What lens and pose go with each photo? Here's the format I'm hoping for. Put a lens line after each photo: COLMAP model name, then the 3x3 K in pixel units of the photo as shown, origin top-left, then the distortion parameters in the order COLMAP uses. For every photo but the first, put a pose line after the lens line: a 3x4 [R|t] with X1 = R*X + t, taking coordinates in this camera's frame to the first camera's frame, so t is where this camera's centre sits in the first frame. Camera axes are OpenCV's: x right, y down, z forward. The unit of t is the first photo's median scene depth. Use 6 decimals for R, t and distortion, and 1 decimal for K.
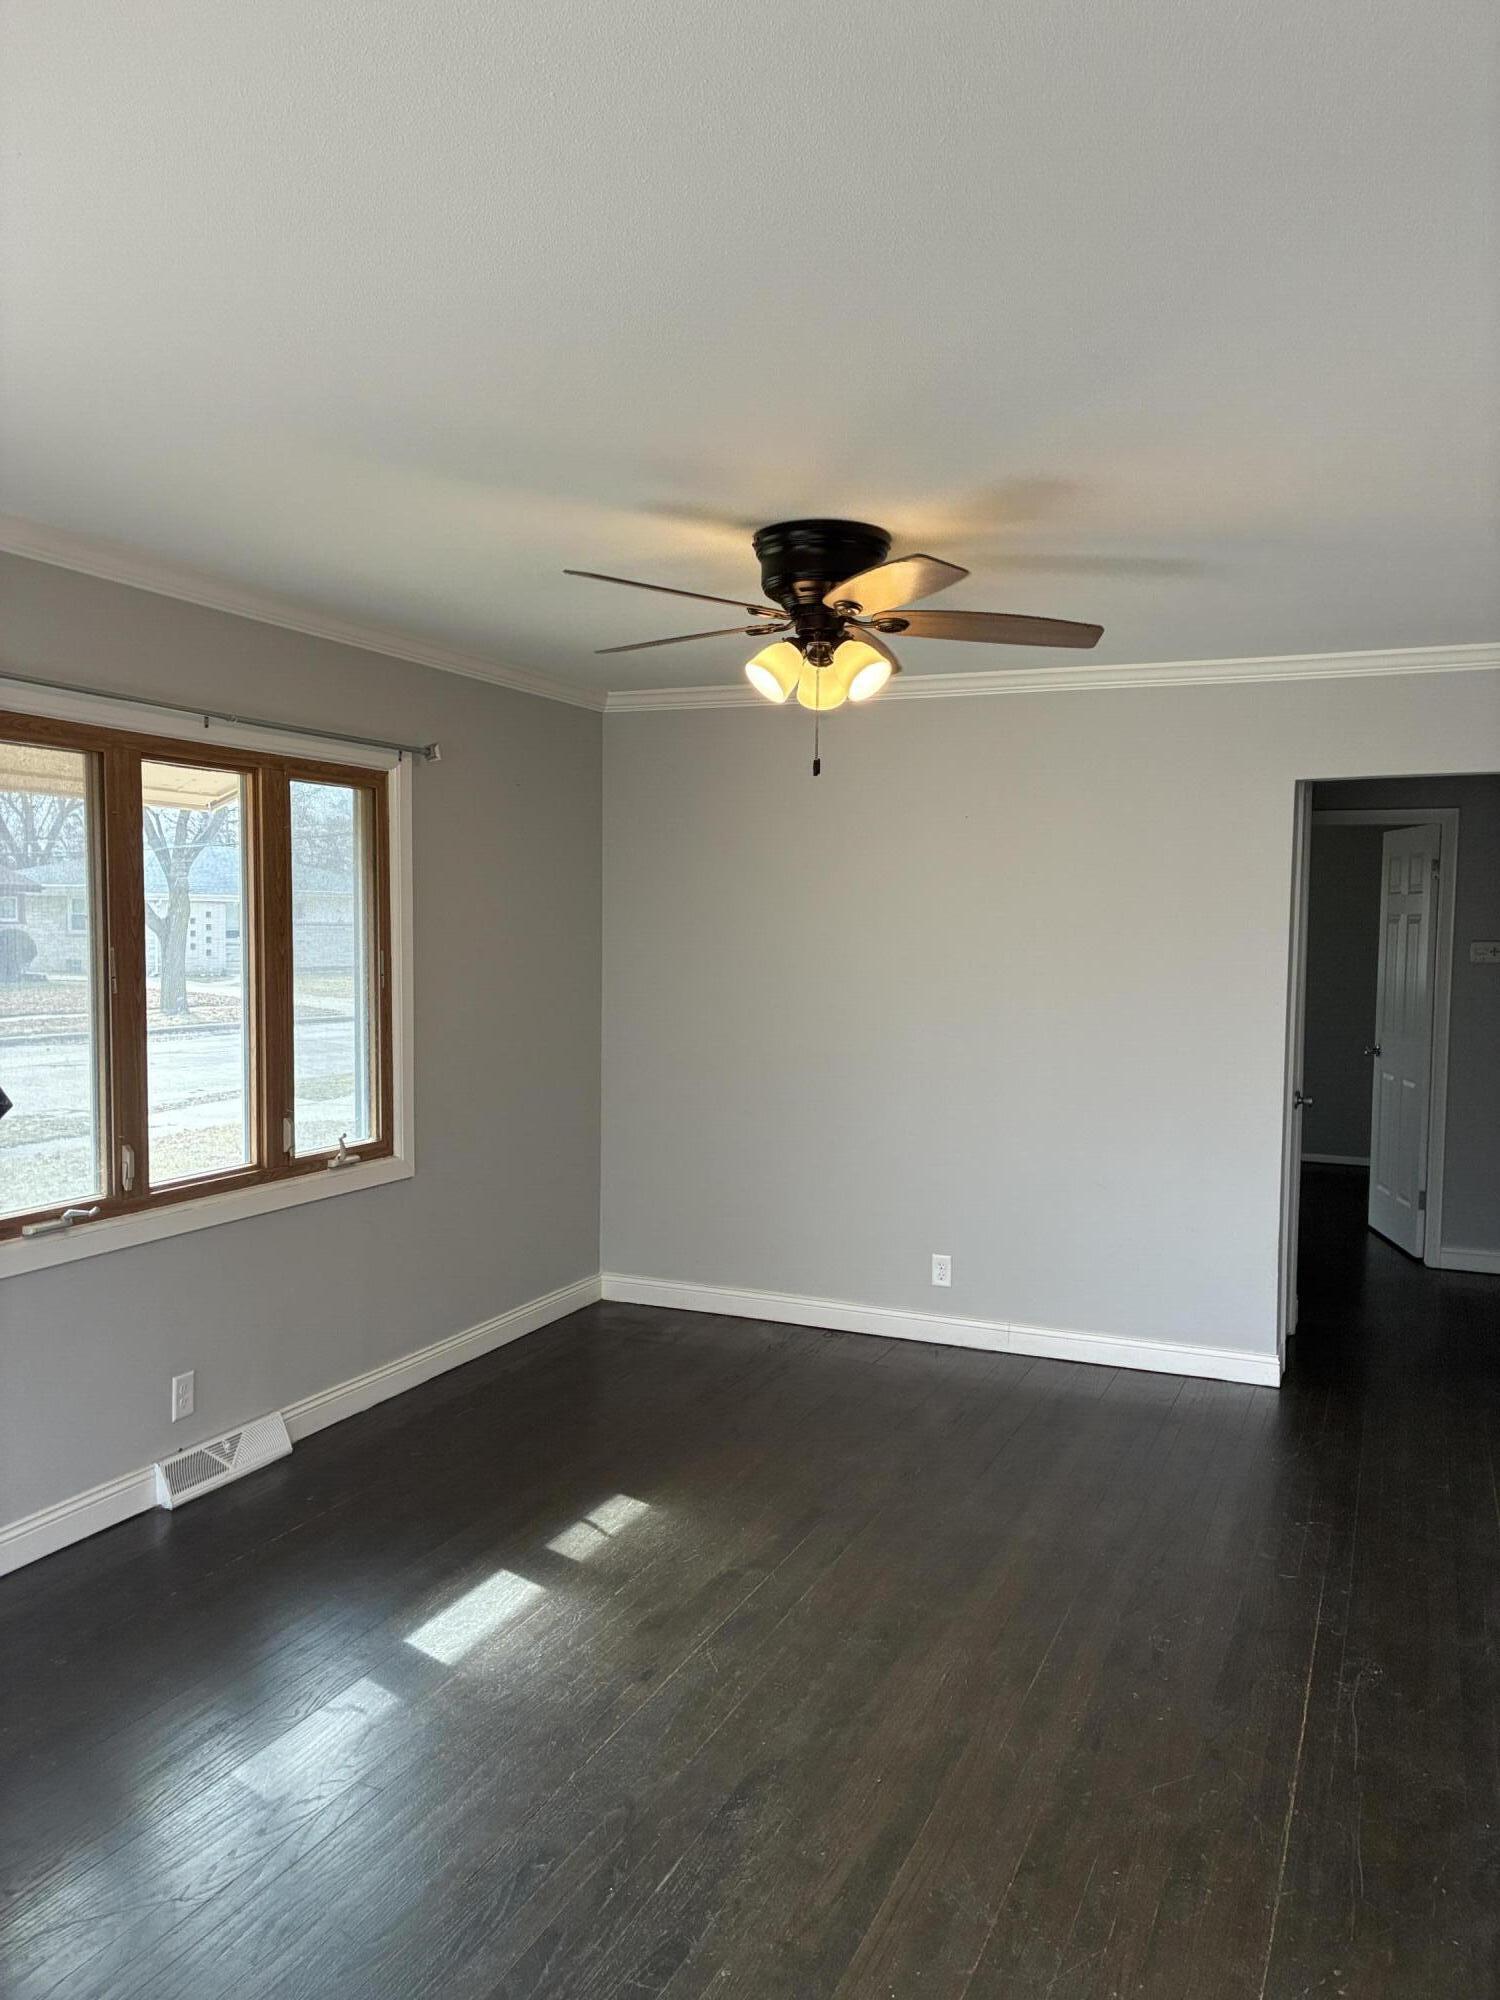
lens RADIAL K [[1507.2, 0, 750.0], [0, 1507.2, 1000.0], [0, 0, 1]] dist [0.047036, -0.082462]
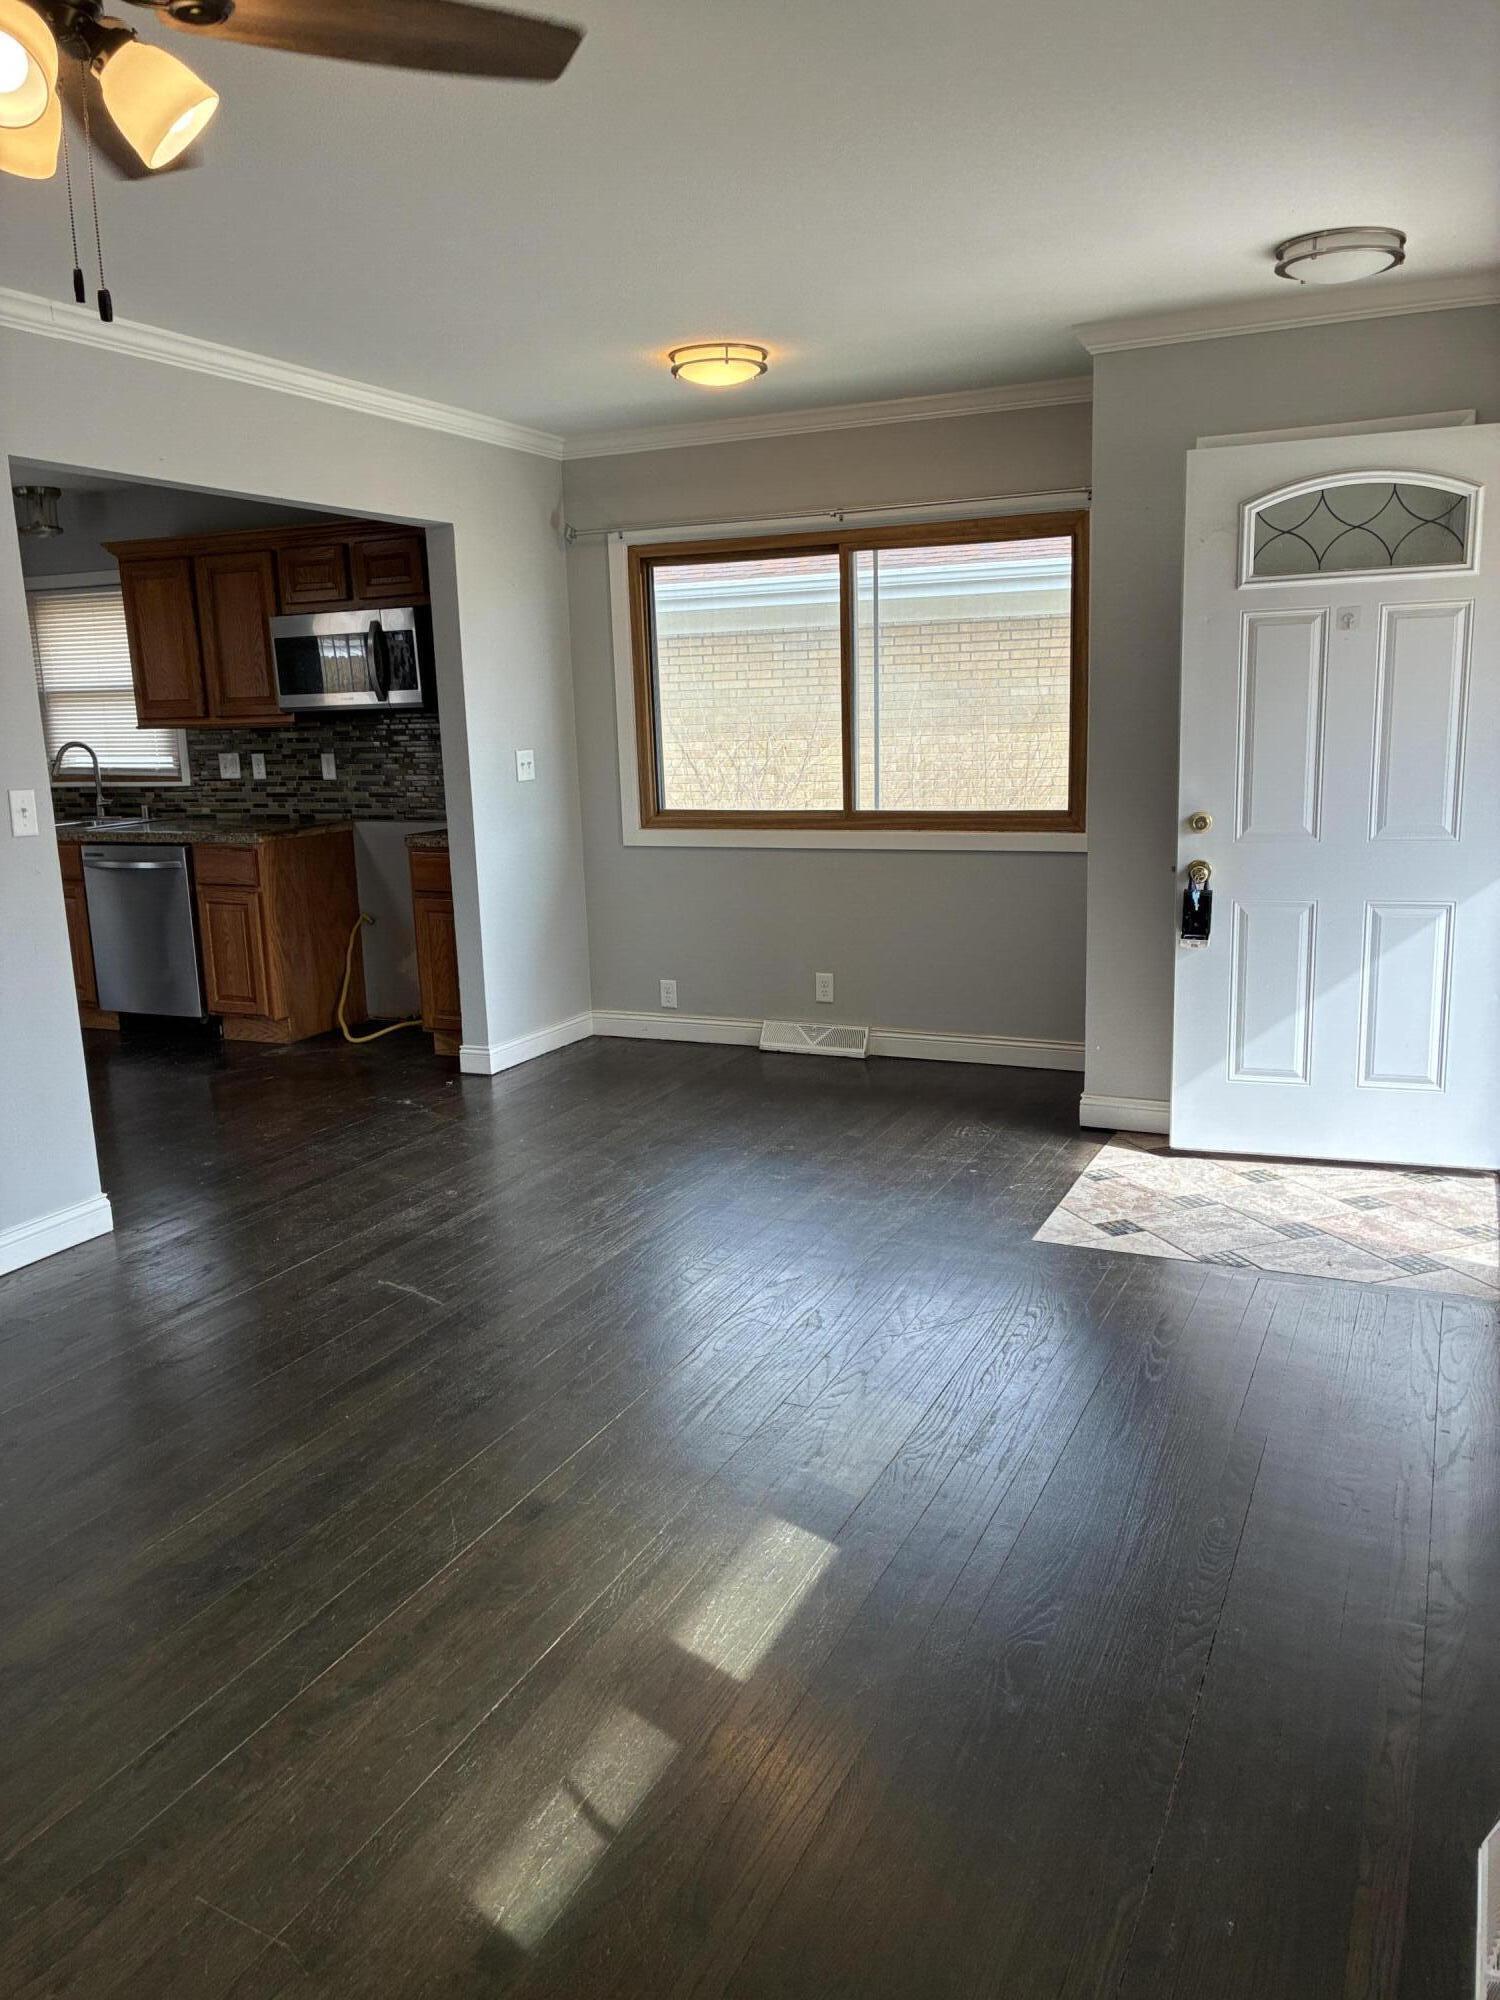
lens RADIAL K [[1507.2, 0, 750.0], [0, 1507.2, 1000.0], [0, 0, 1]] dist [0.047036, -0.082462]
pose [[-0.999569, 0.021162, 0.020354, -0.177493], [0.025661, 0.966528, 0.255276, -0.050617], [-0.014270, 0.255689, -0.966654, 1.454112]]
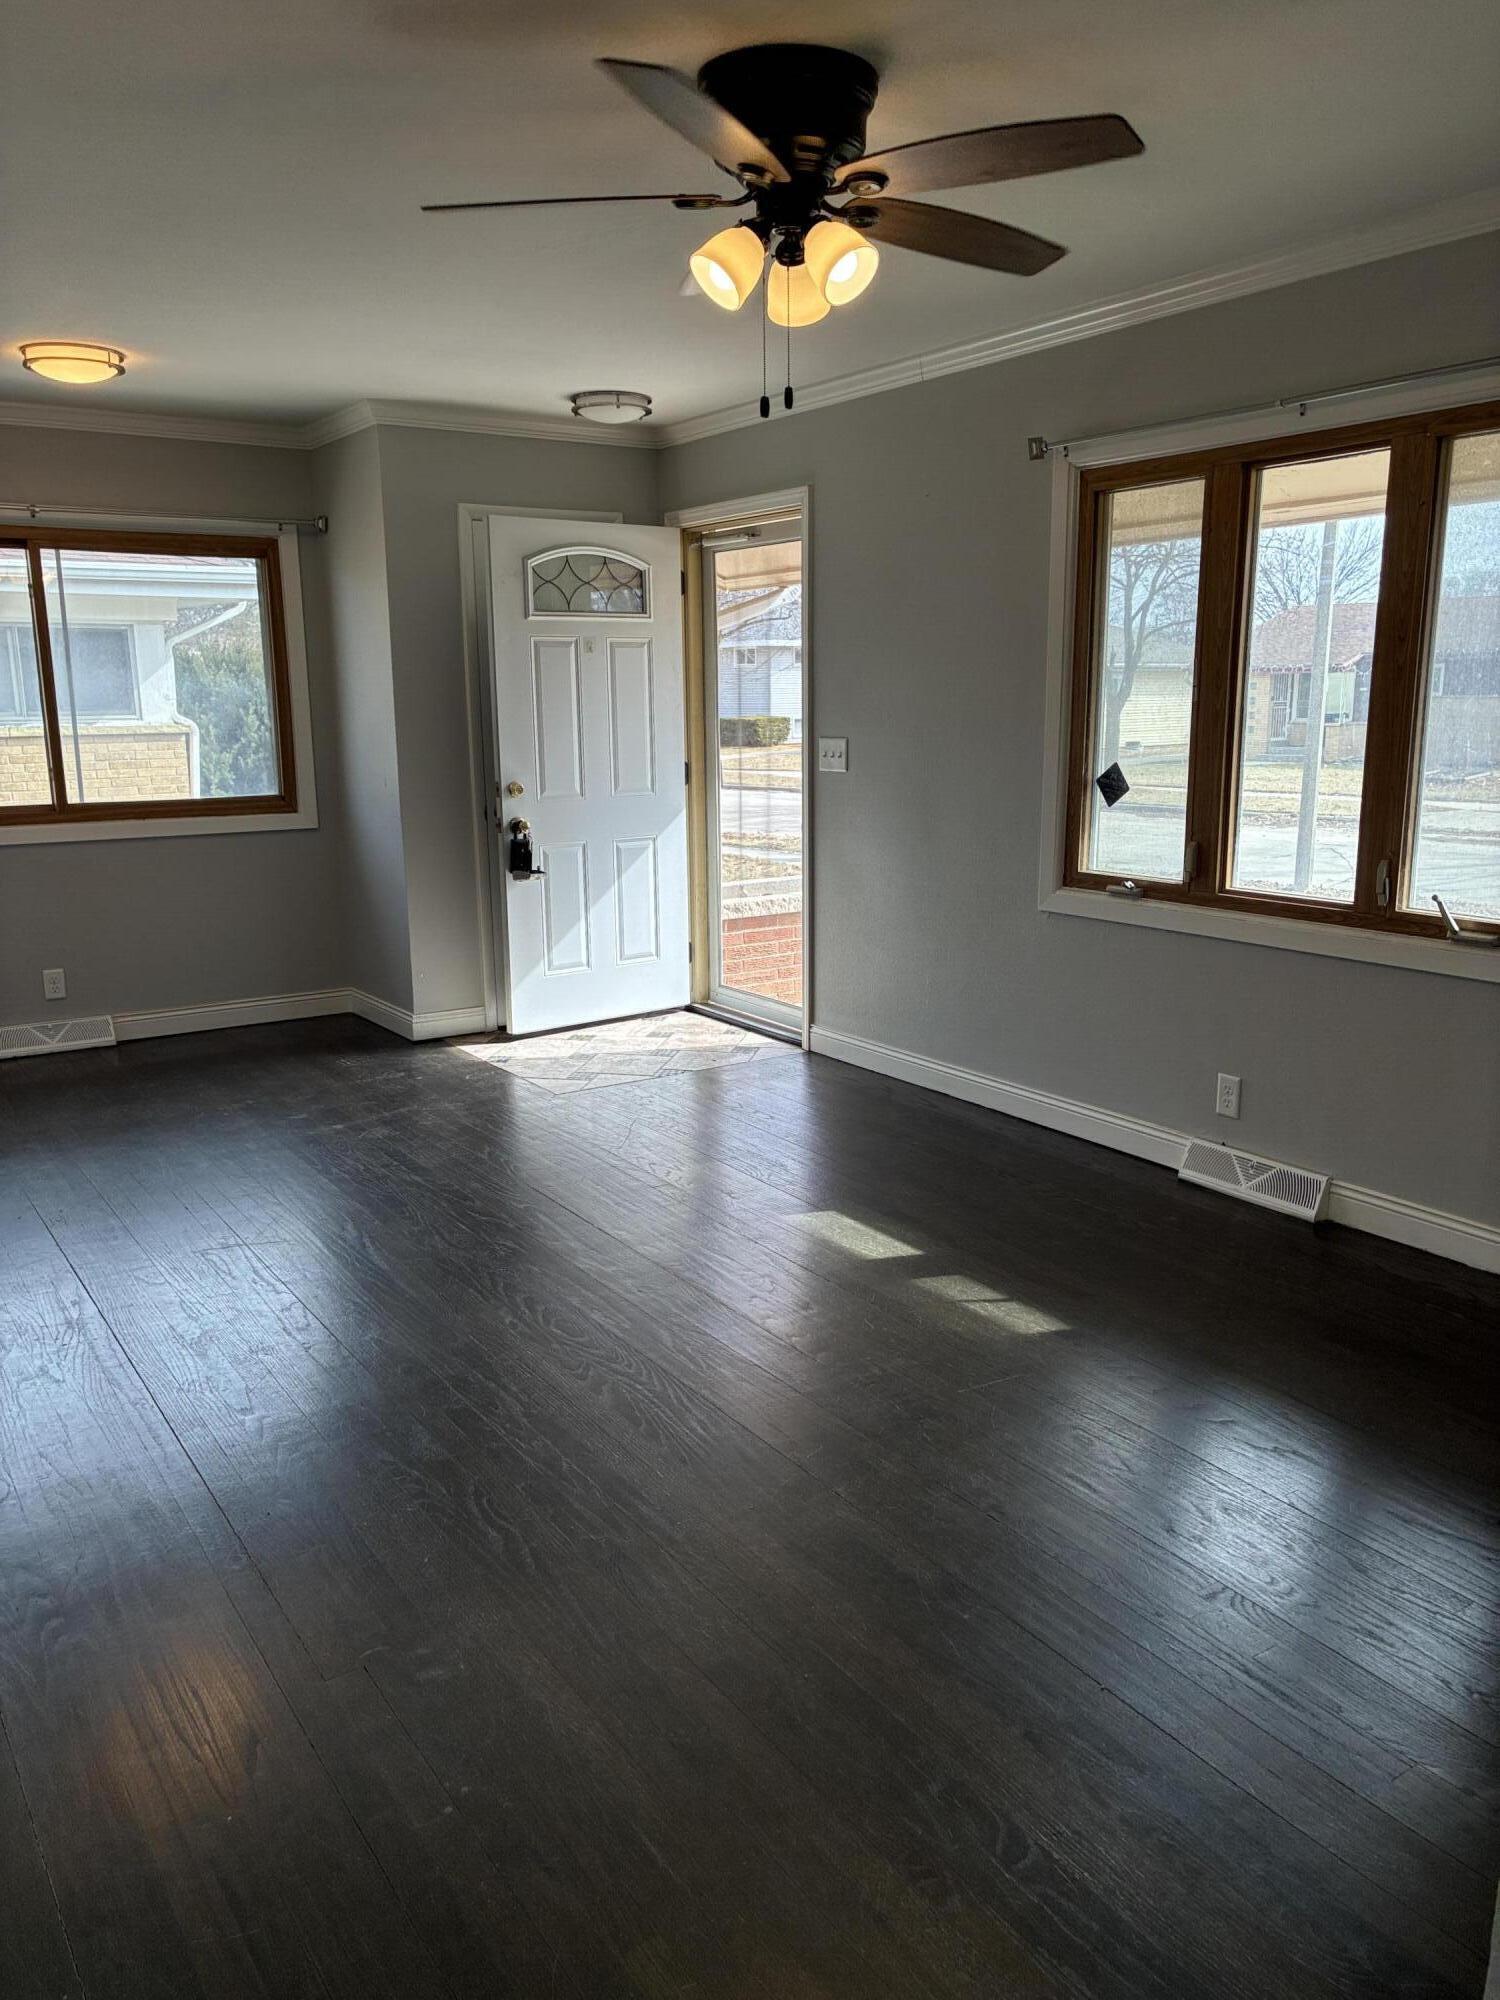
lens RADIAL K [[1498.9, 0, 750.0], [0, 1498.9, 1000.0], [0, 0, 1]] dist [0.045265, 0.004698]
pose [[-0.528441, 0.167334, -0.832316, 0.708944], [-0.043850, 0.973694, 0.223599, -0.024331], [0.847837, 0.154656, -0.507202, 1.331775]]
